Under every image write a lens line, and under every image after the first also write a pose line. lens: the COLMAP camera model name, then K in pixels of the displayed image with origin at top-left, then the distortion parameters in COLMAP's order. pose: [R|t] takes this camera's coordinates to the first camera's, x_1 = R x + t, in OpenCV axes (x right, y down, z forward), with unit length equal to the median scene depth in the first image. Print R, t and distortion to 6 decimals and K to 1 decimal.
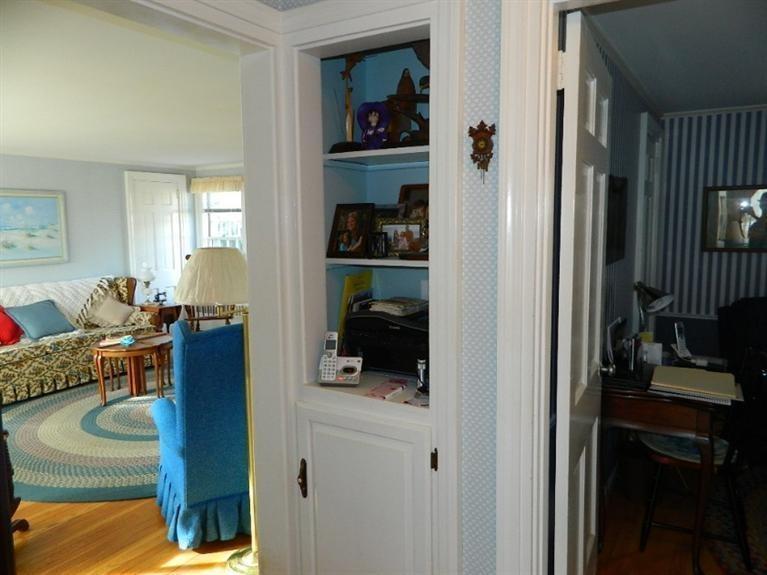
lens RADIAL K [[568.5, 0, 384.1], [0, 568.5, 284.2], [0, 0, 1]] dist [0.027058, -0.020646]
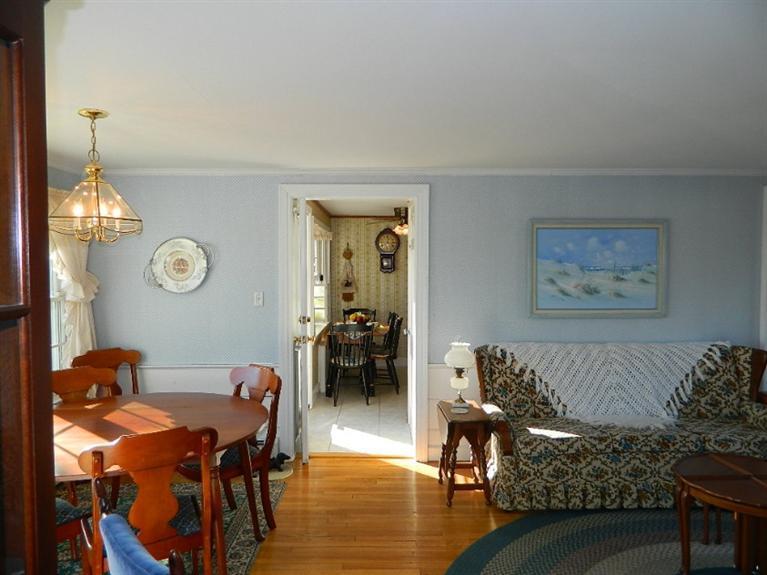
lens RADIAL K [[568.5, 0, 381.0], [0, 568.5, 285.8], [0, 0, 1]] dist [0.027058, -0.020646]
pose [[0.528825, 0.045244, -0.847524, -0.158880], [-0.100944, 0.994843, -0.009877, -0.040089], [0.842707, 0.090775, 0.530665, 0.370243]]
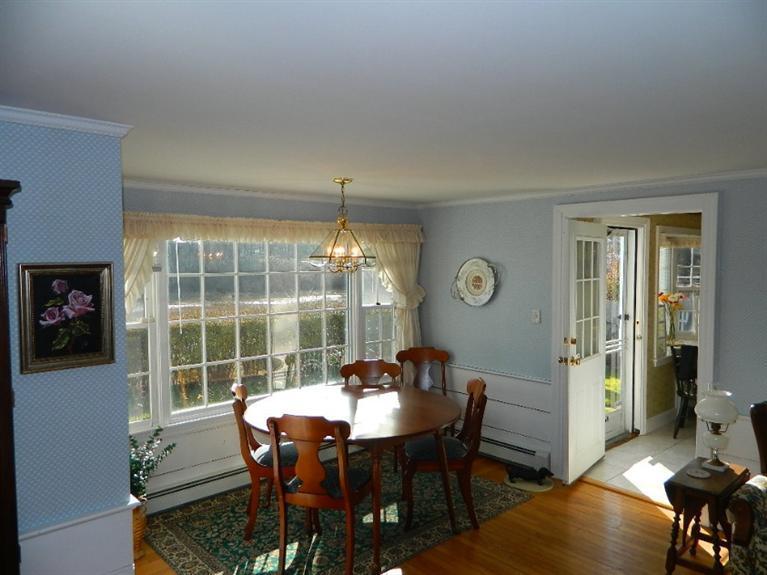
lens RADIAL K [[568.5, 0, 388.0], [0, 568.5, 285.4], [0, 0, 1]] dist [0.027058, -0.020646]
pose [[-0.271159, 0.062024, -0.960534, -0.063477], [-0.099286, 0.990796, 0.092007, -0.114633], [0.957400, 0.120316, -0.262505, 0.665890]]
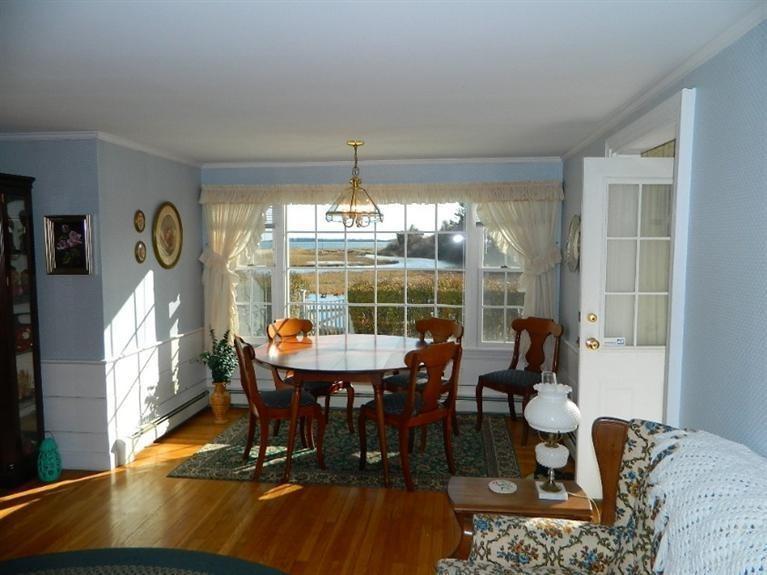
lens RADIAL K [[568.5, 0, 380.3], [0, 568.5, 288.2], [0, 0, 1]] dist [0.027058, -0.020646]
pose [[-0.913783, 0.052529, -0.402793, -0.447762], [-0.029370, 0.980464, 0.194493, -0.132301], [0.405140, 0.189555, -0.894388, 1.153536]]
